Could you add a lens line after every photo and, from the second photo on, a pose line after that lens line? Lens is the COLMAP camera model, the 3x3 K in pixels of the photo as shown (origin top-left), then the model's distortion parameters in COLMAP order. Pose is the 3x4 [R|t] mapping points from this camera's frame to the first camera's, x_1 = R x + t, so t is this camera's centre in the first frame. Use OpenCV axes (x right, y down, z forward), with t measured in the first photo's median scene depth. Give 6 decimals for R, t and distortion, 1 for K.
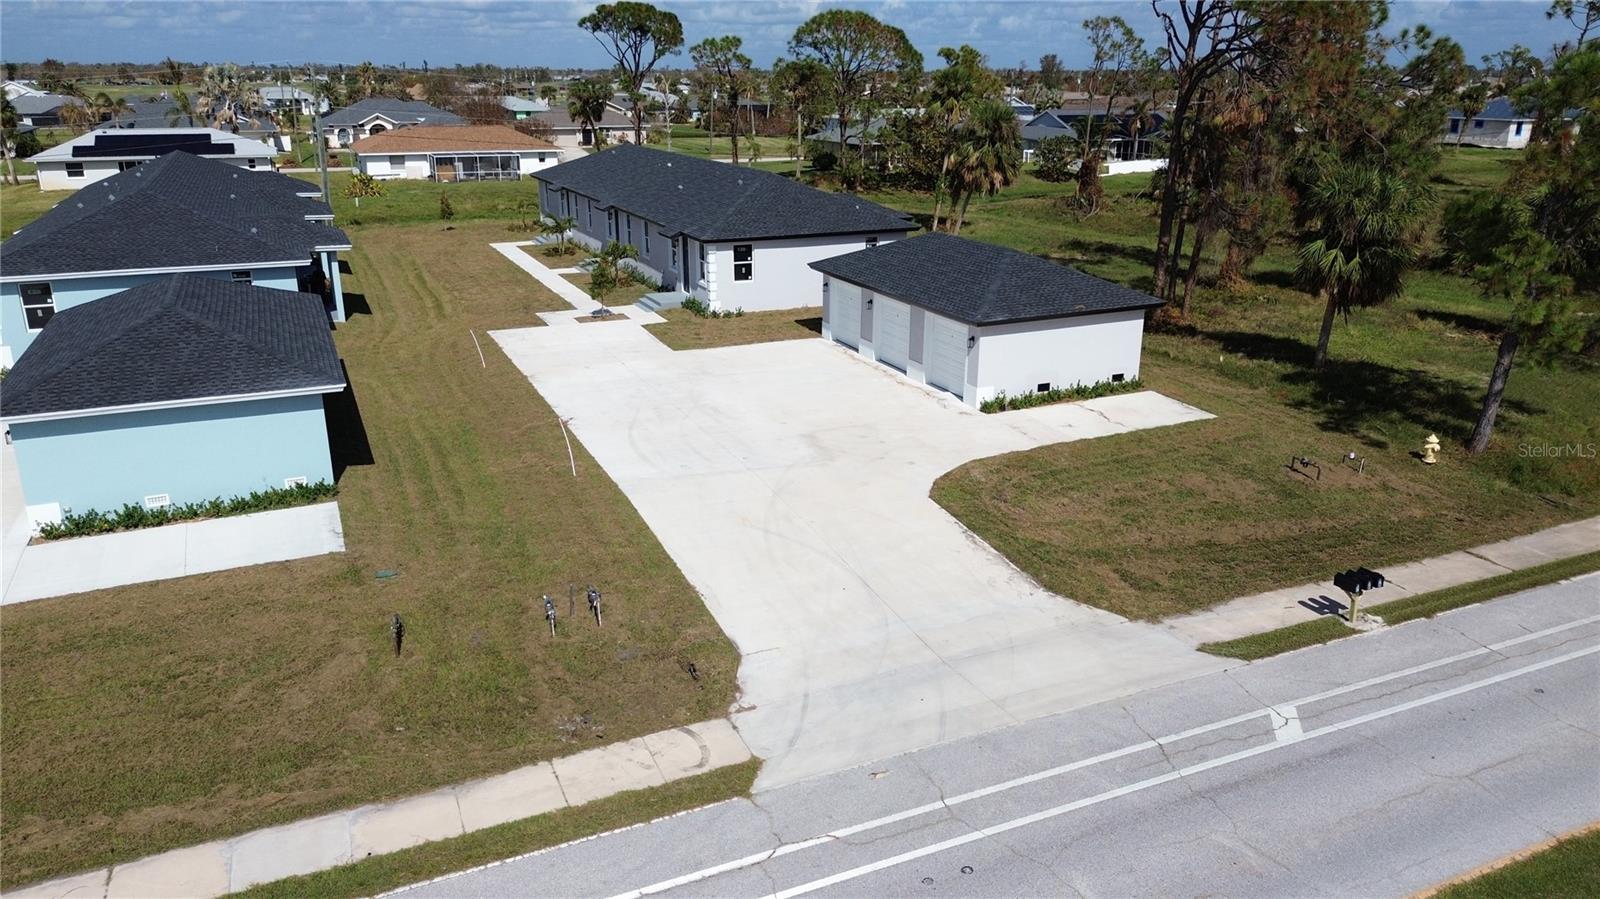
lens RADIAL K [[1126.8, 0, 801.8], [0, 1126.8, 442.9], [0, 0, 1]] dist [0.086525, -0.102149]
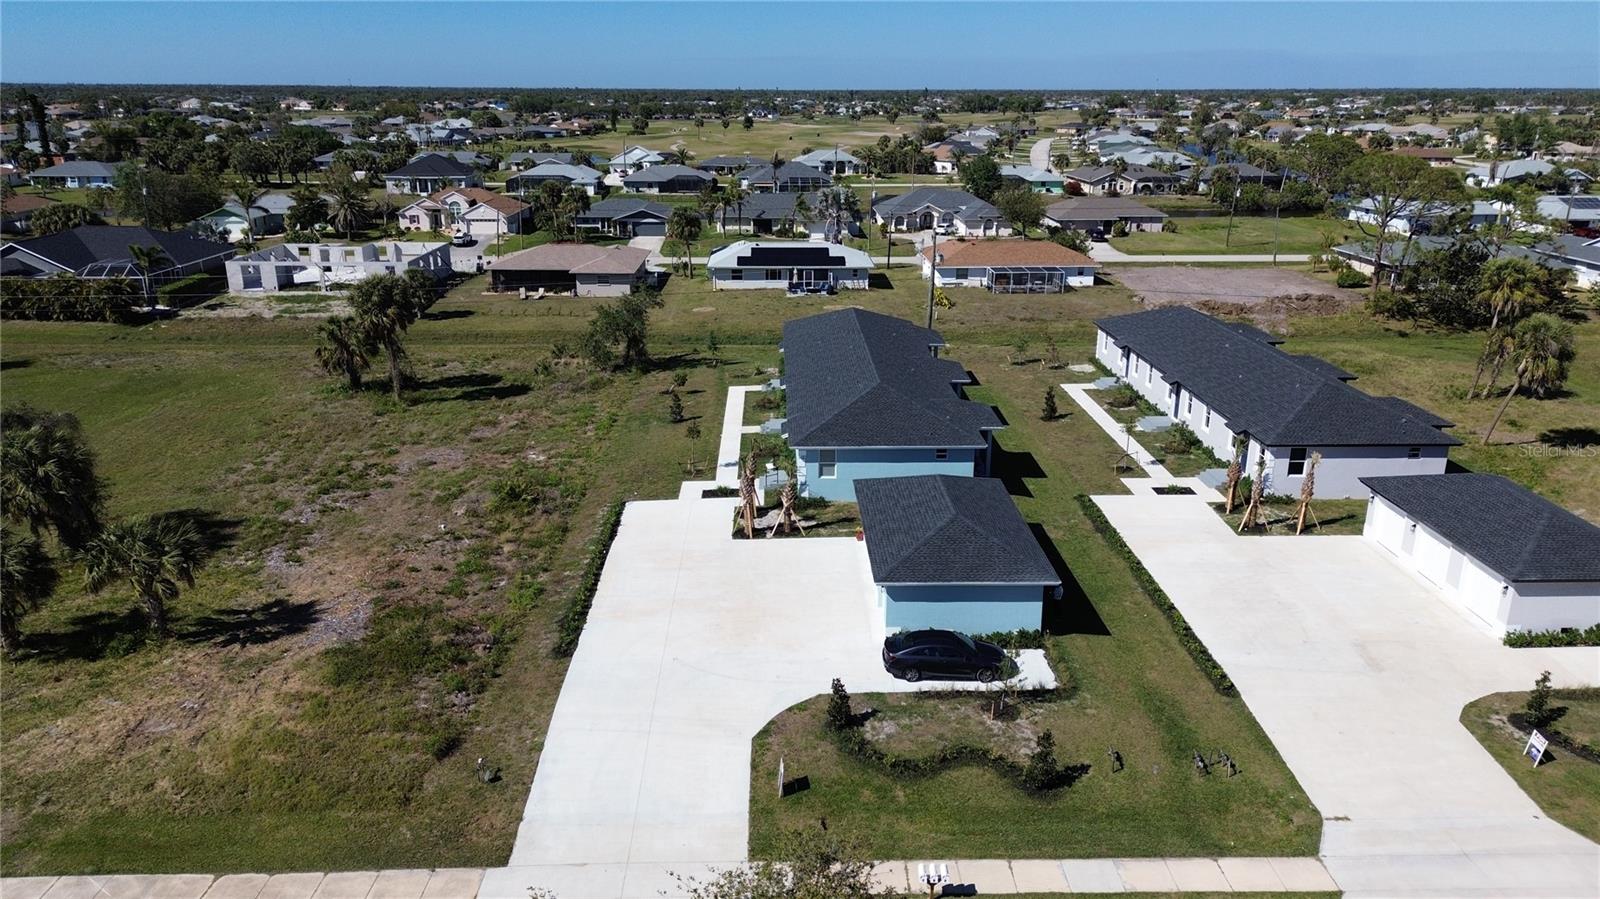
lens RADIAL K [[1126.8, 0, 801.8], [0, 1126.8, 442.9], [0, 0, 1]] dist [0.086525, -0.102149]
pose [[0.919743, 0.117737, -0.374447, -0.098911], [-0.123371, 0.992320, 0.008980, -0.141707], [0.372629, 0.037937, 0.927205, -0.436593]]
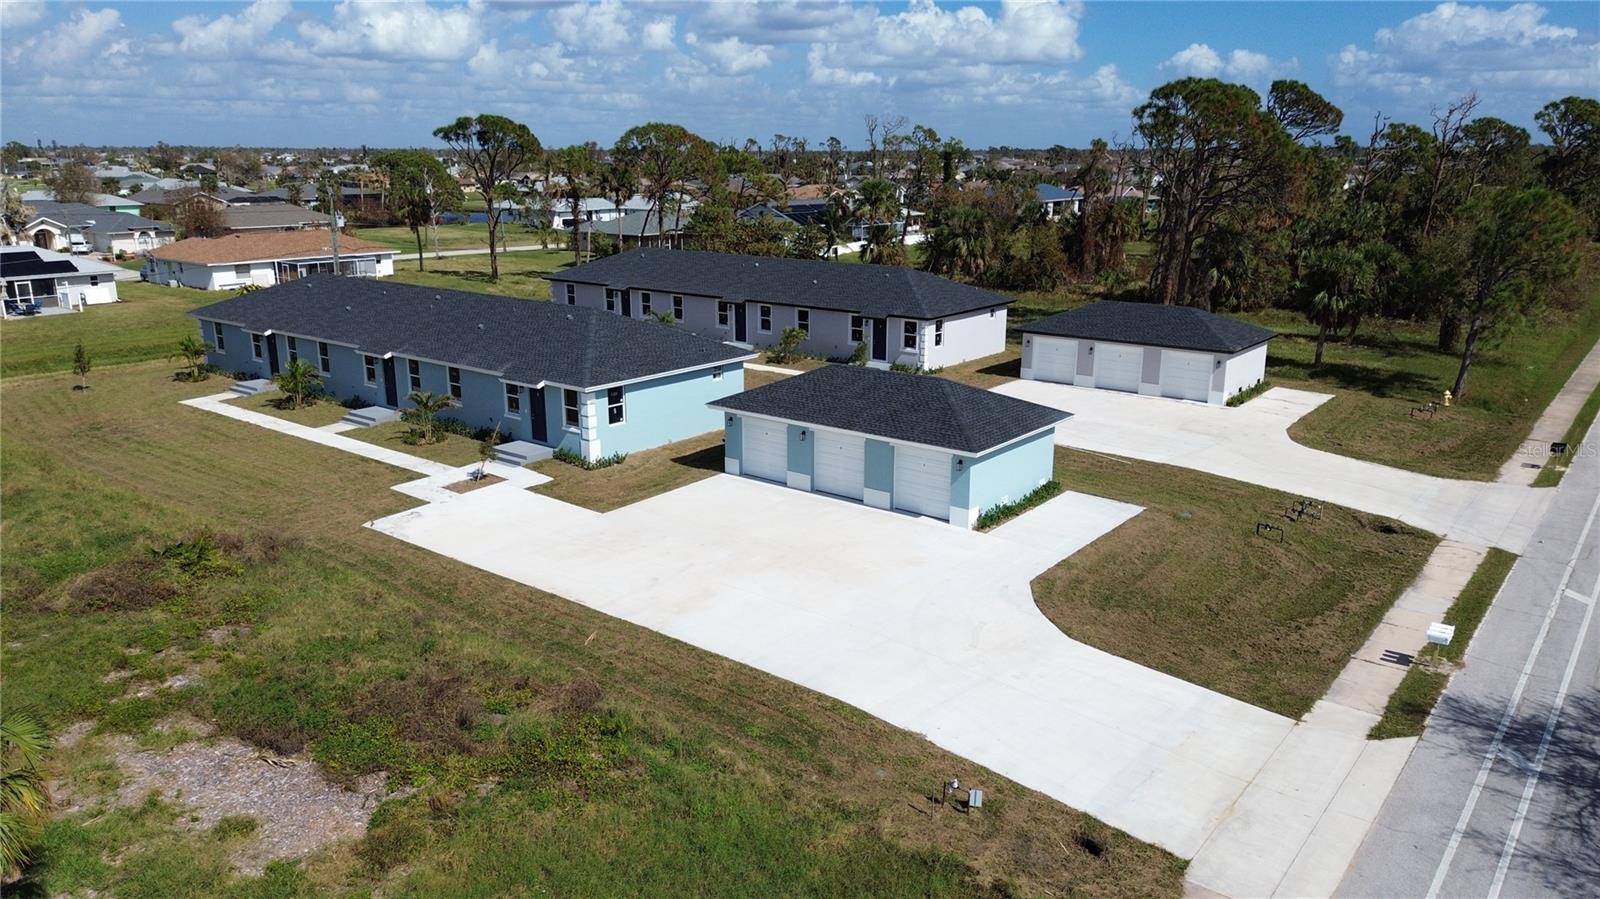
lens RADIAL K [[1126.8, 0, 801.8], [0, 1126.8, 442.9], [0, 0, 1]] dist [0.086525, -0.102149]
pose [[0.891819, -0.113545, 0.437912, -0.930832], [0.141155, 0.989505, -0.030900, -0.010732], [-0.429808, 0.089370, 0.898487, -0.163129]]
